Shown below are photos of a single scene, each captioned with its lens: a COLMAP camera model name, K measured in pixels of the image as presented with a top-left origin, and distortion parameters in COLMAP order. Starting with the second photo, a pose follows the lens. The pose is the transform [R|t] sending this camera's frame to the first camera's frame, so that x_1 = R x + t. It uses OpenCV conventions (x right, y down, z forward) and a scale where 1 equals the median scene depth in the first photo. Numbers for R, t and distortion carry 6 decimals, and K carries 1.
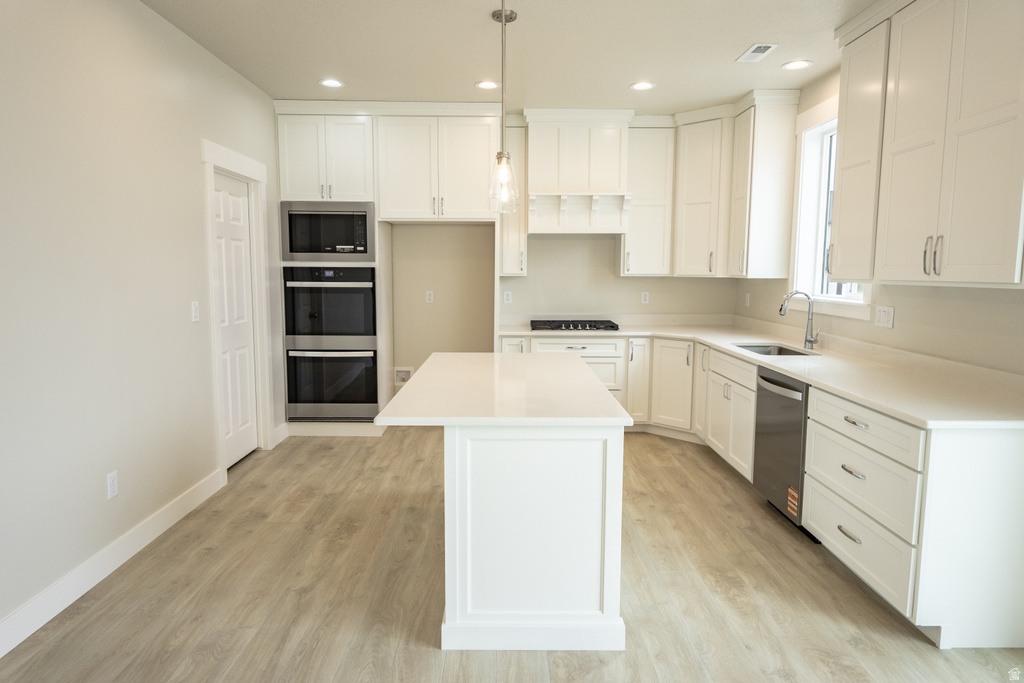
lens RADIAL K [[617.0, 0, 510.3], [0, 617.0, 341.0], [0, 0, 1]] dist [0.008775, 0.000472]
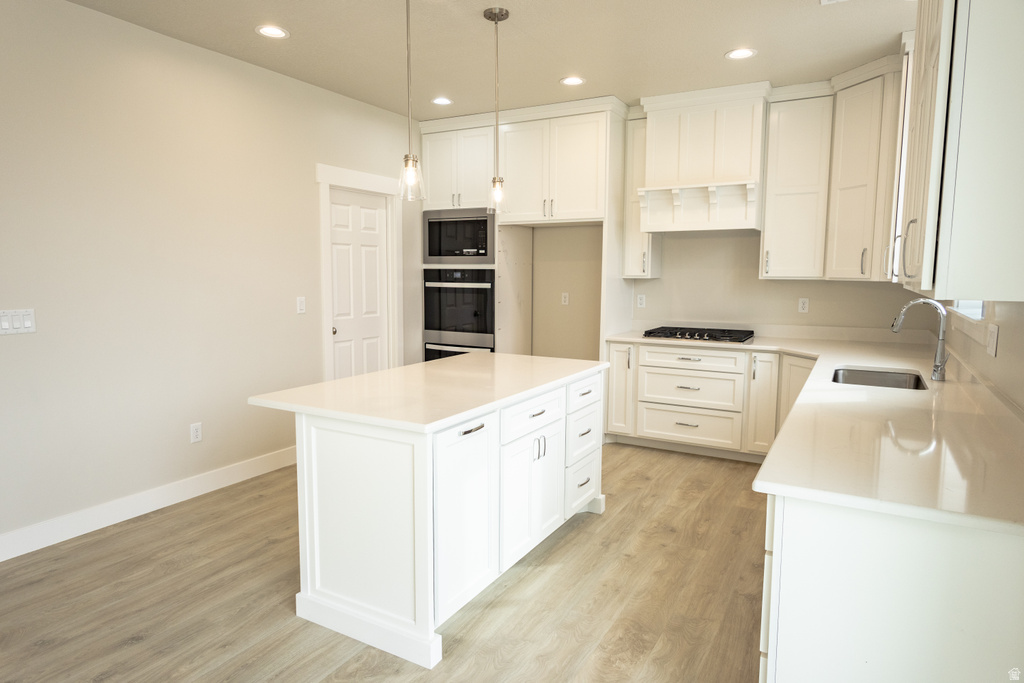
lens RADIAL K [[617.0, 0, 507.6], [0, 617.0, 340.1], [0, 0, 1]] dist [0.008775, 0.000472]
pose [[0.865924, 0.055141, -0.497126, 0.352409], [-0.058356, 0.998255, 0.009078, -0.010130], [0.496759, 0.021149, 0.867631, 0.107051]]
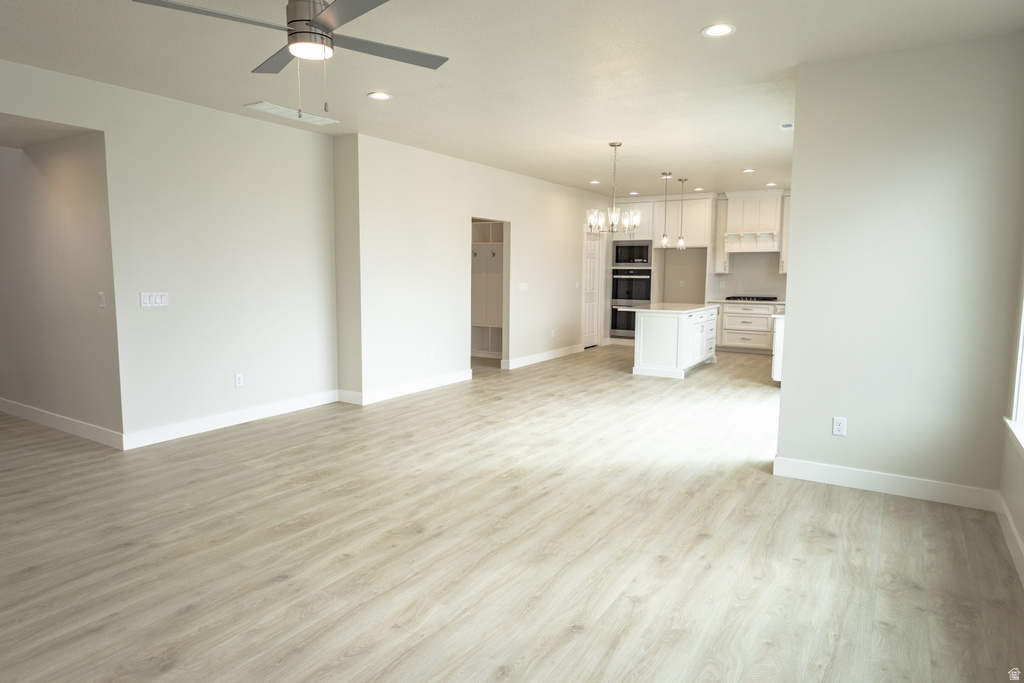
lens RADIAL K [[617.0, 0, 515.5], [0, 617.0, 338.4], [0, 0, 1]] dist [0.008775, 0.000472]
pose [[0.842796, 0.057014, -0.535204, 0.601607], [-0.061991, 0.998039, 0.008700, 0.146855], [0.534651, 0.025846, 0.844678, -1.184615]]
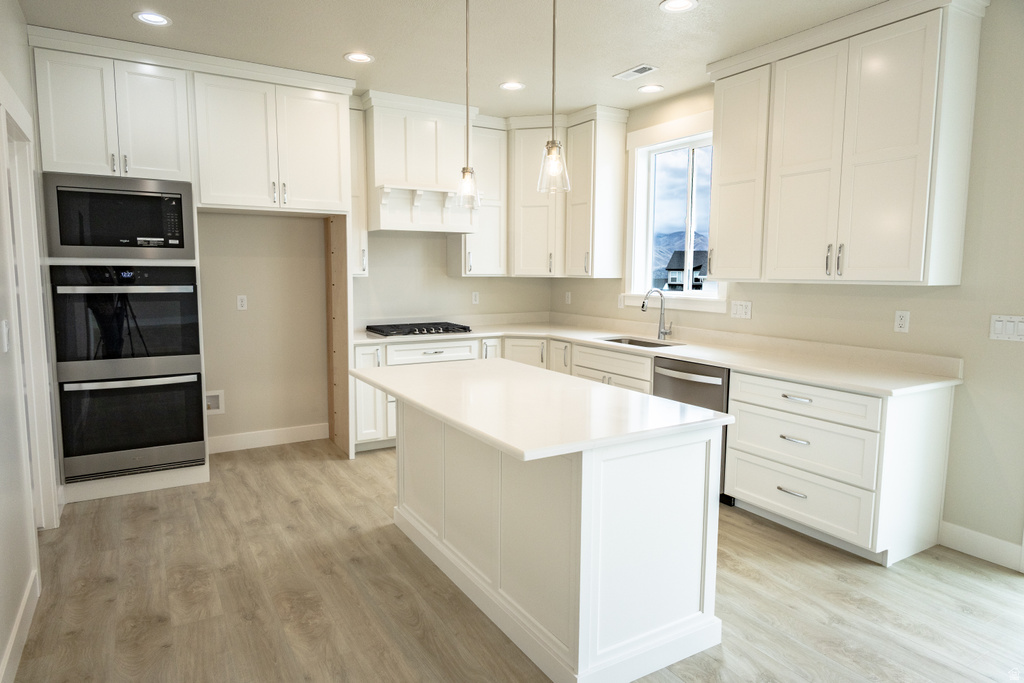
lens RADIAL K [[617.0, 0, 507.9], [0, 617.0, 340.4], [0, 0, 1]] dist [0.008775, 0.000472]
pose [[0.862879, -0.056749, 0.502215, -0.293684], [0.056548, 0.998277, 0.015647, -0.017470], [-0.502238, 0.014898, 0.864601, 0.137354]]
